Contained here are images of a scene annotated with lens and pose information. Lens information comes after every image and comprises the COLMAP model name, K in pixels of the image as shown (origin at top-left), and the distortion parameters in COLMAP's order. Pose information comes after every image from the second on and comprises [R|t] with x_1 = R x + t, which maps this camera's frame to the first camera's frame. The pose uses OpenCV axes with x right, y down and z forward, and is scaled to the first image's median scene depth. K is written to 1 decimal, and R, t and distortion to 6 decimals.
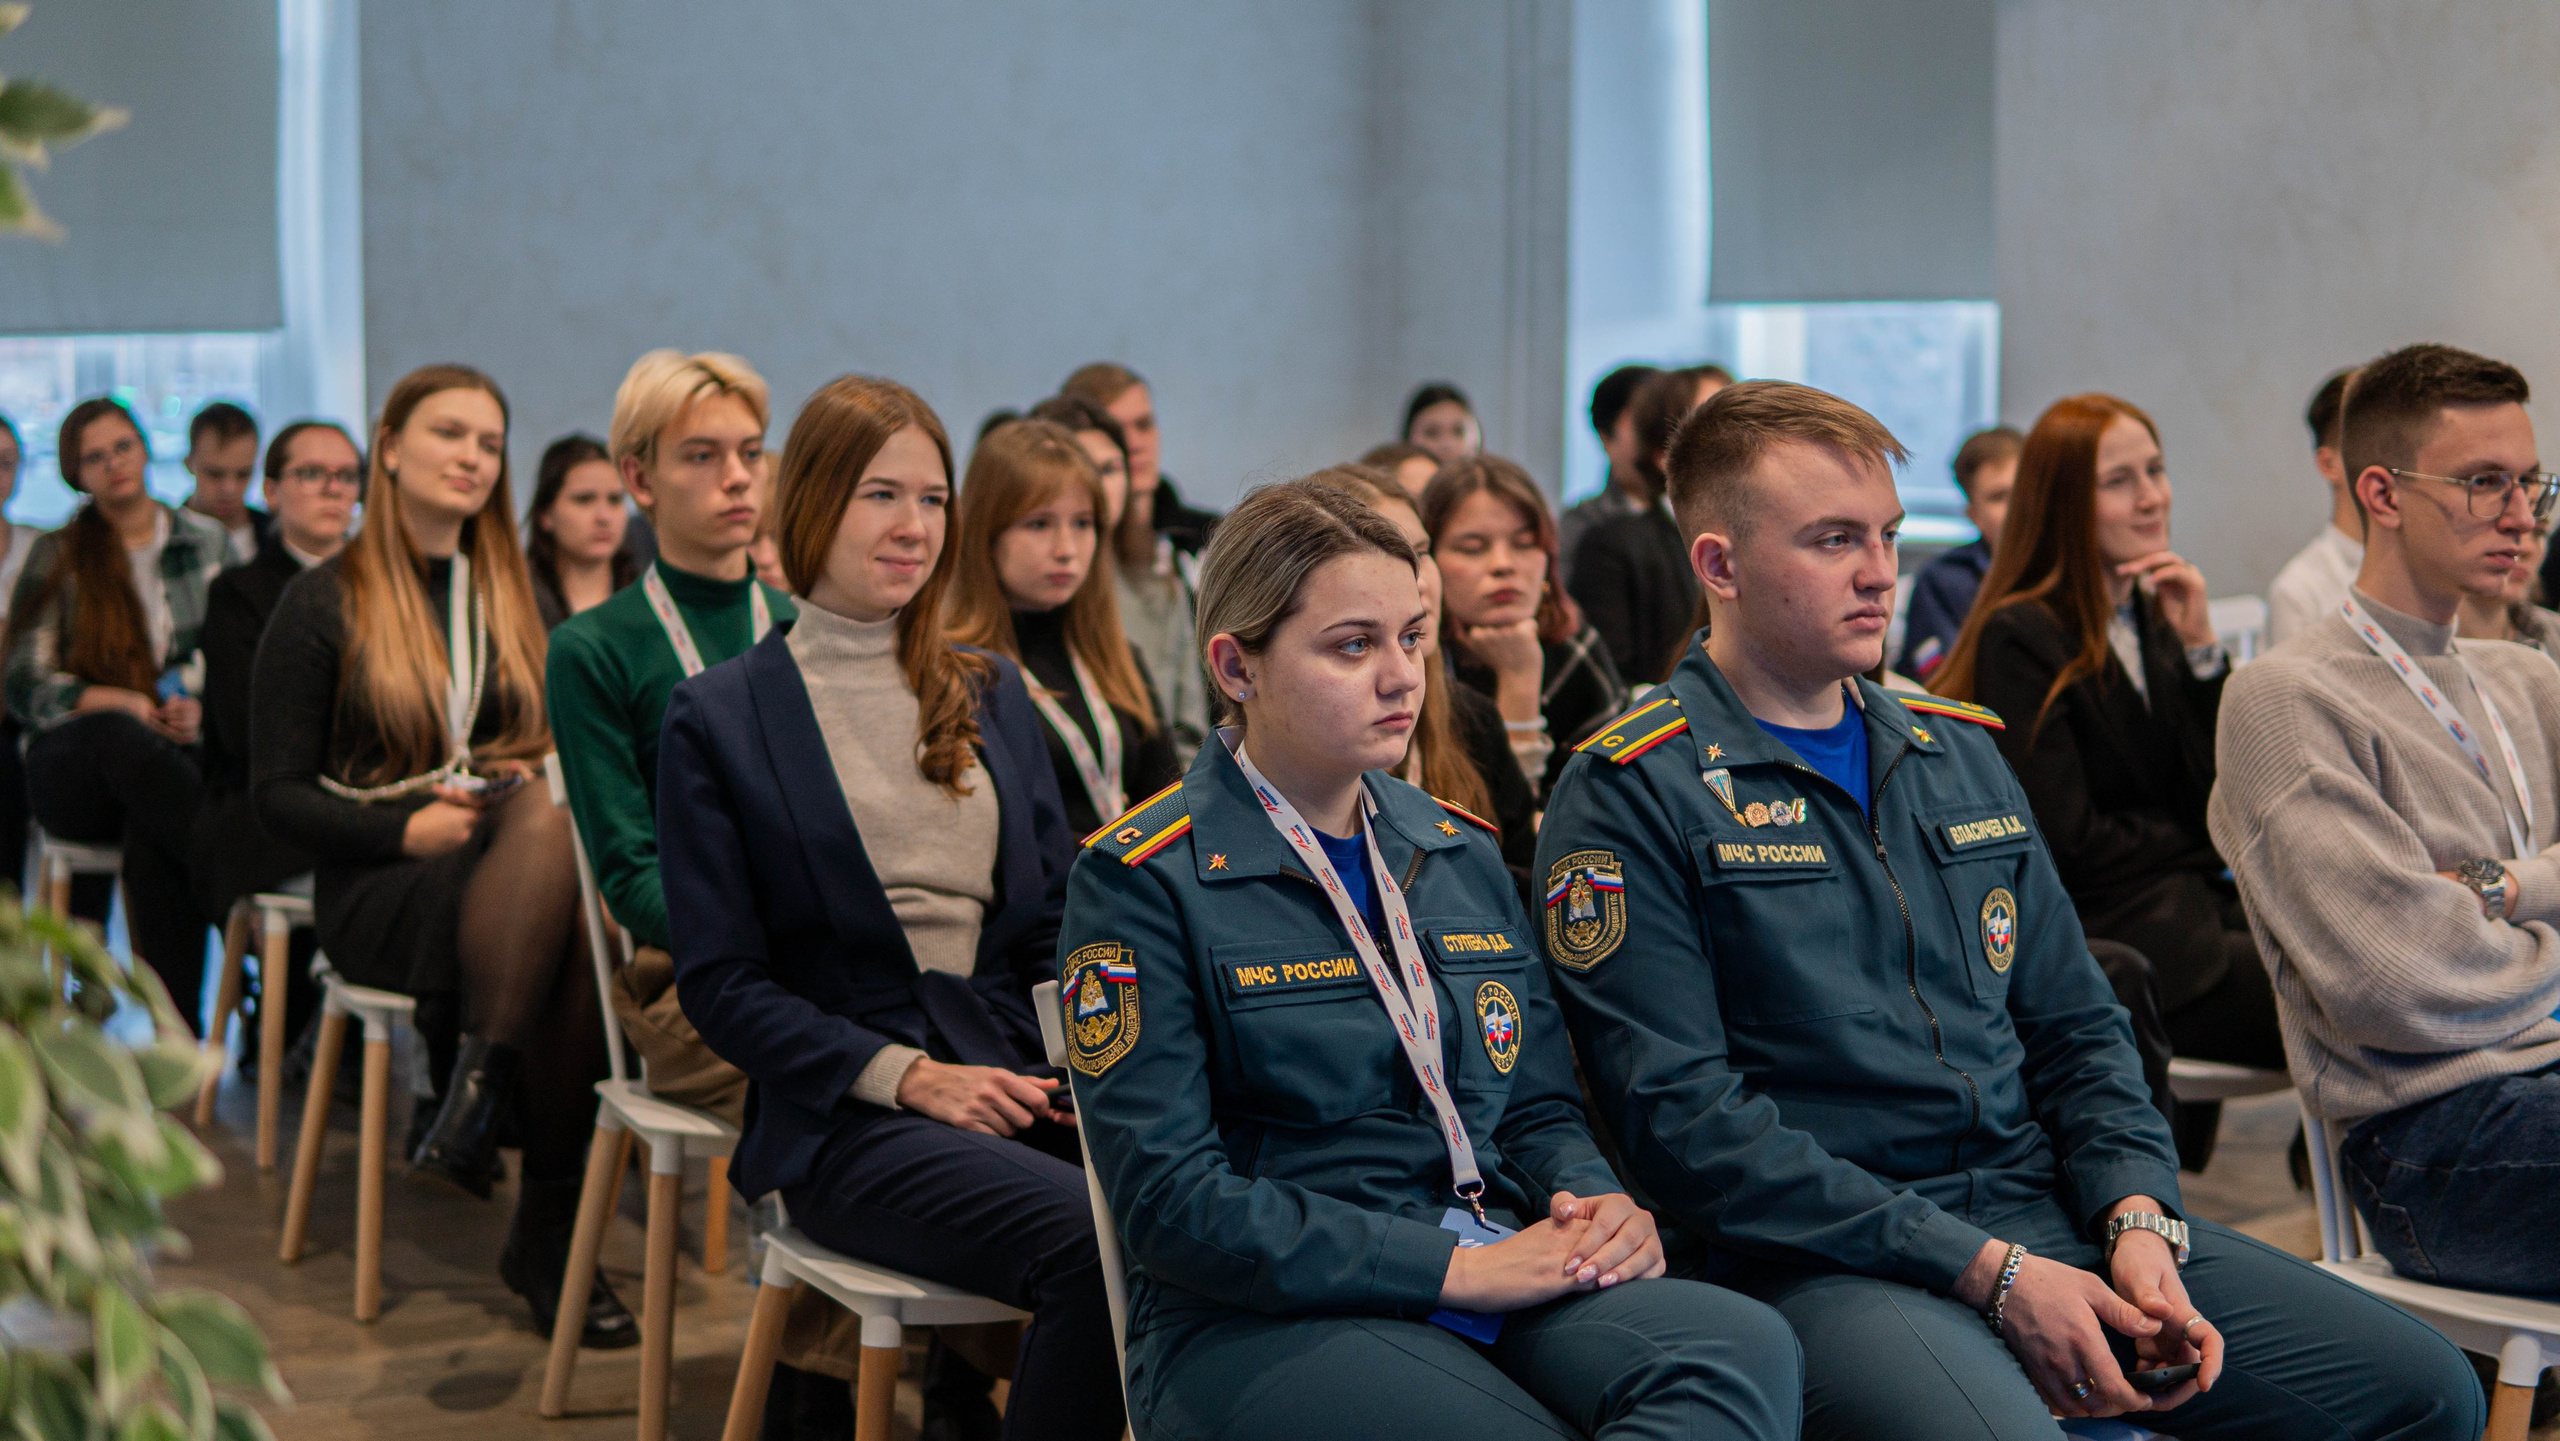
lens RADIAL K [[3476.4, 0, 1280.0], [0, 3476.4, 720.5], [0, 0, 1]] dist [-0.100161, 0.118070]
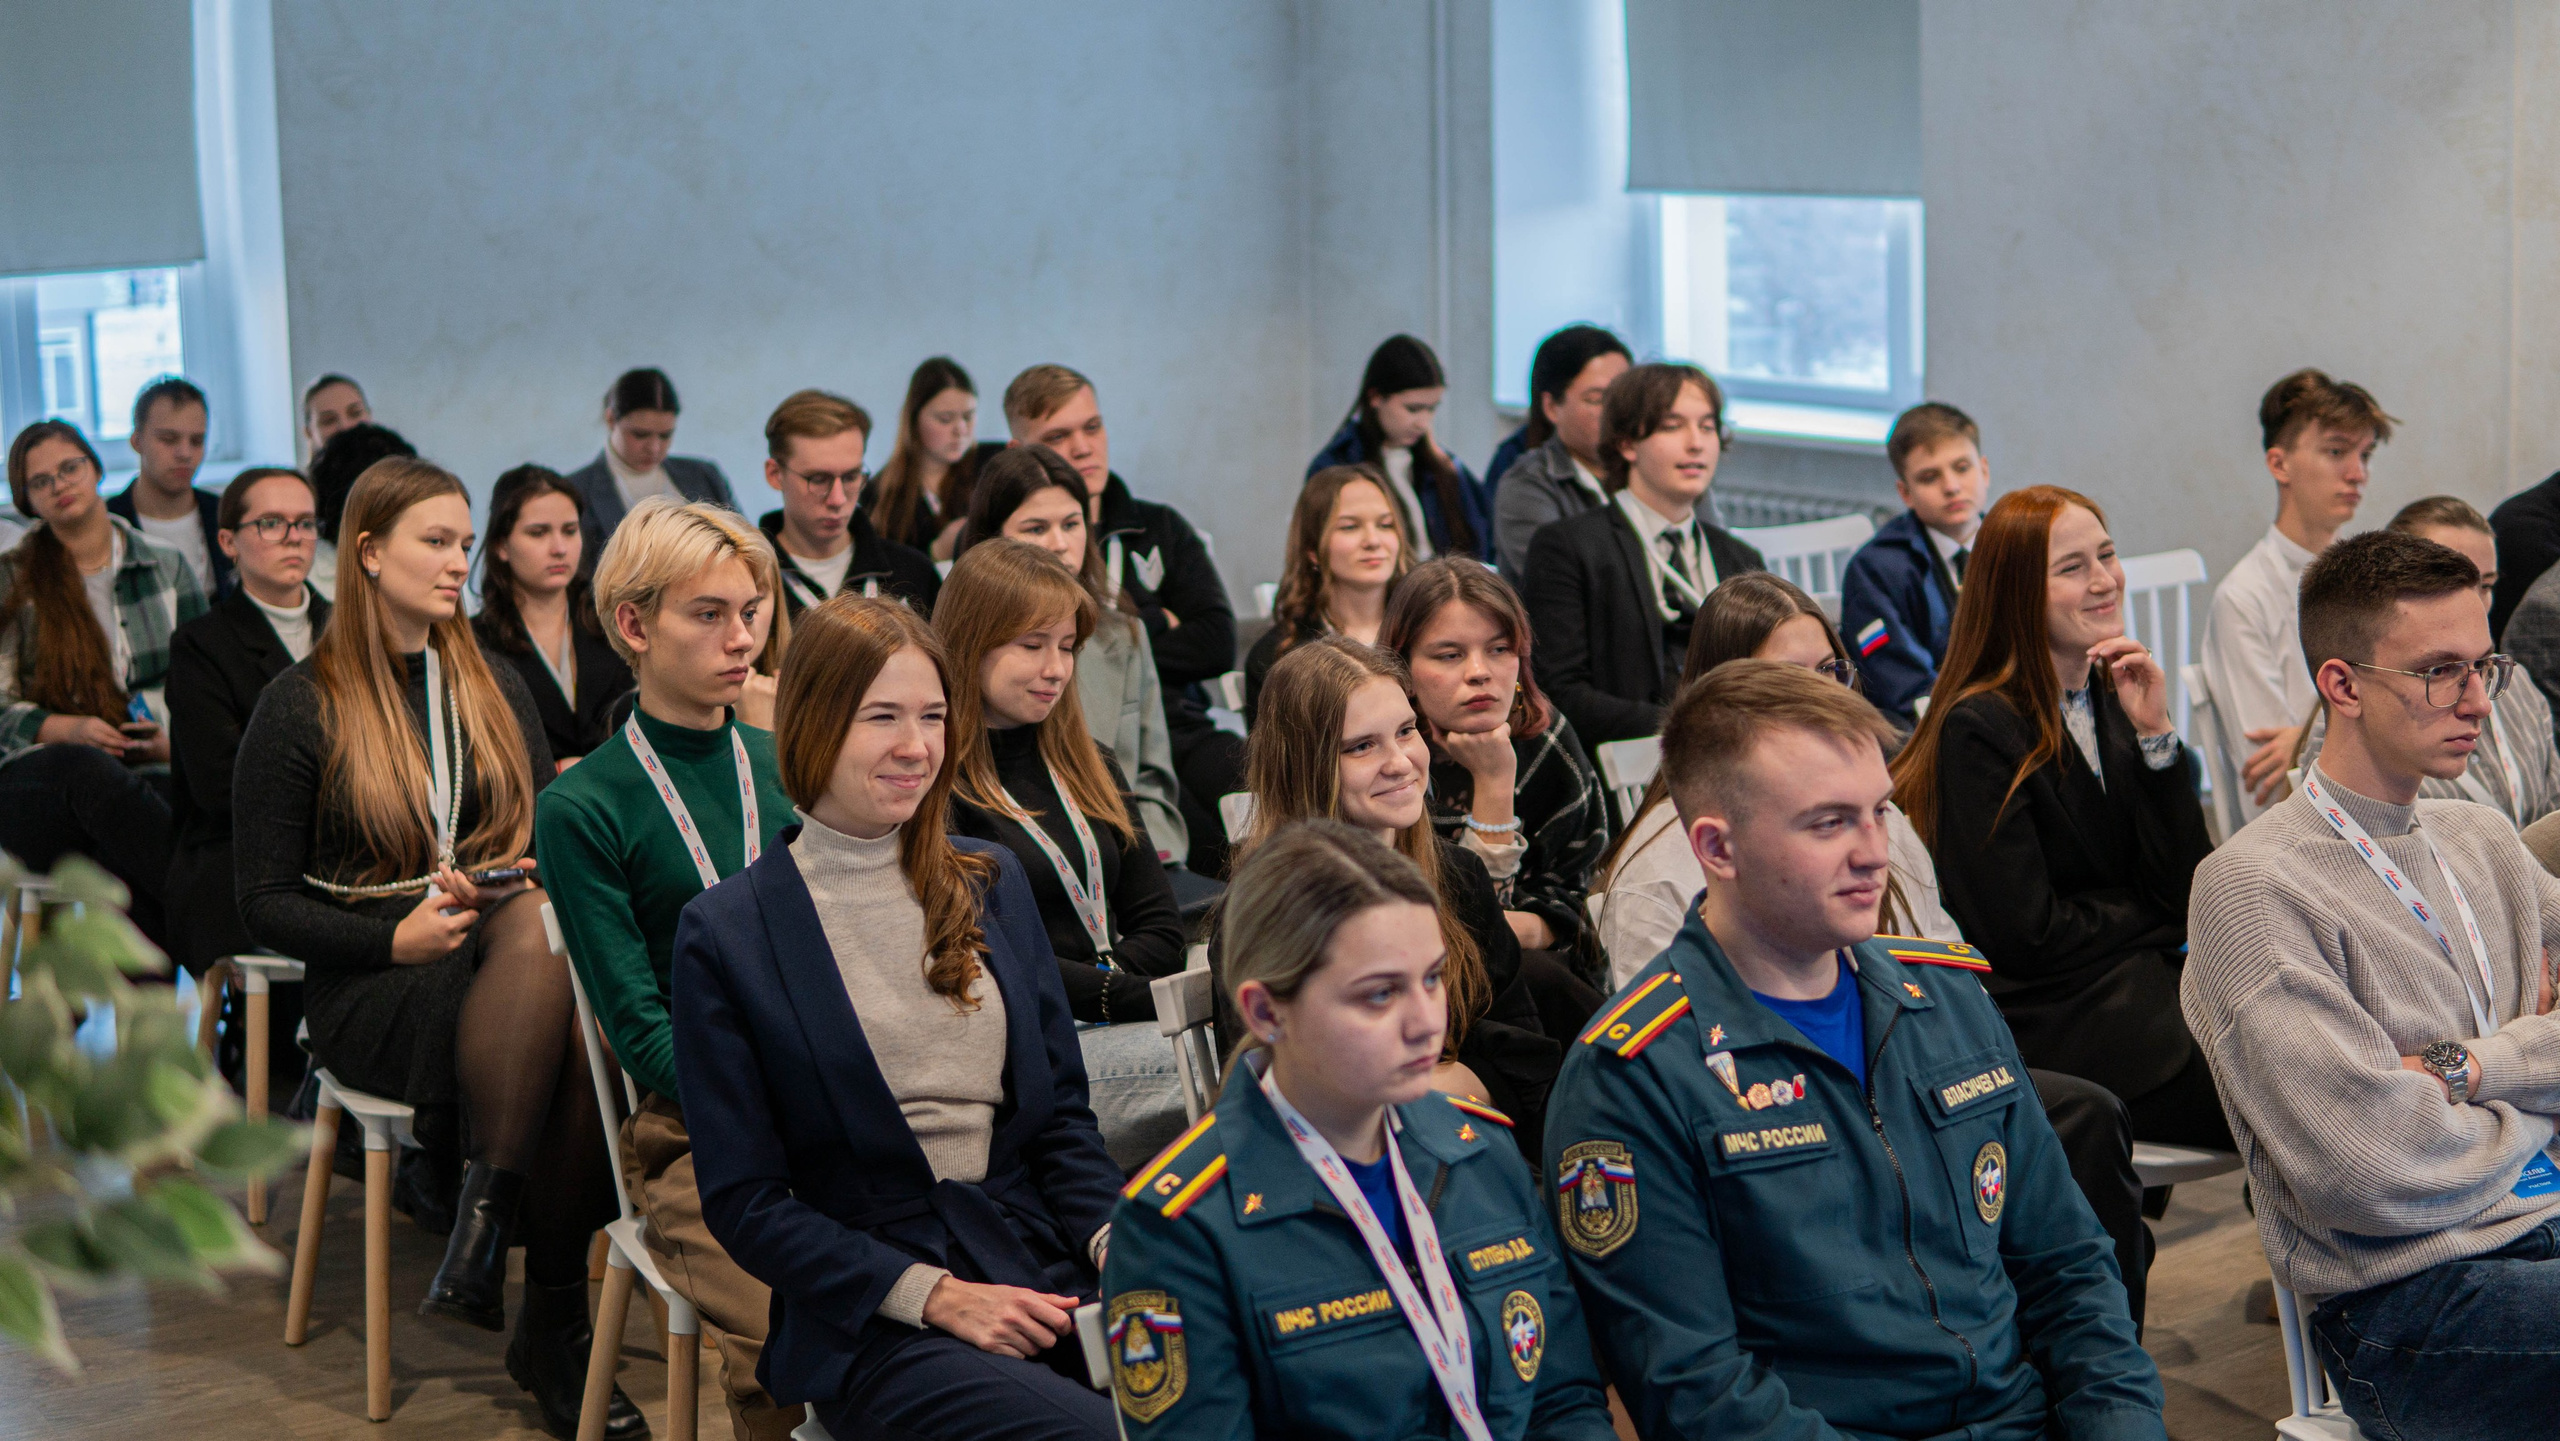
lens RADIAL K [[3488.3, 0, 1280.0], [0, 3488.3, 720.5], [0, 0, 1]] dist [-0.059698, -0.117678]
pose [[0.999347, -0.028347, 0.022399, -0.025960], [0.027079, 0.998117, 0.055043, -0.143586], [-0.023917, -0.054400, 0.998233, -0.032633]]
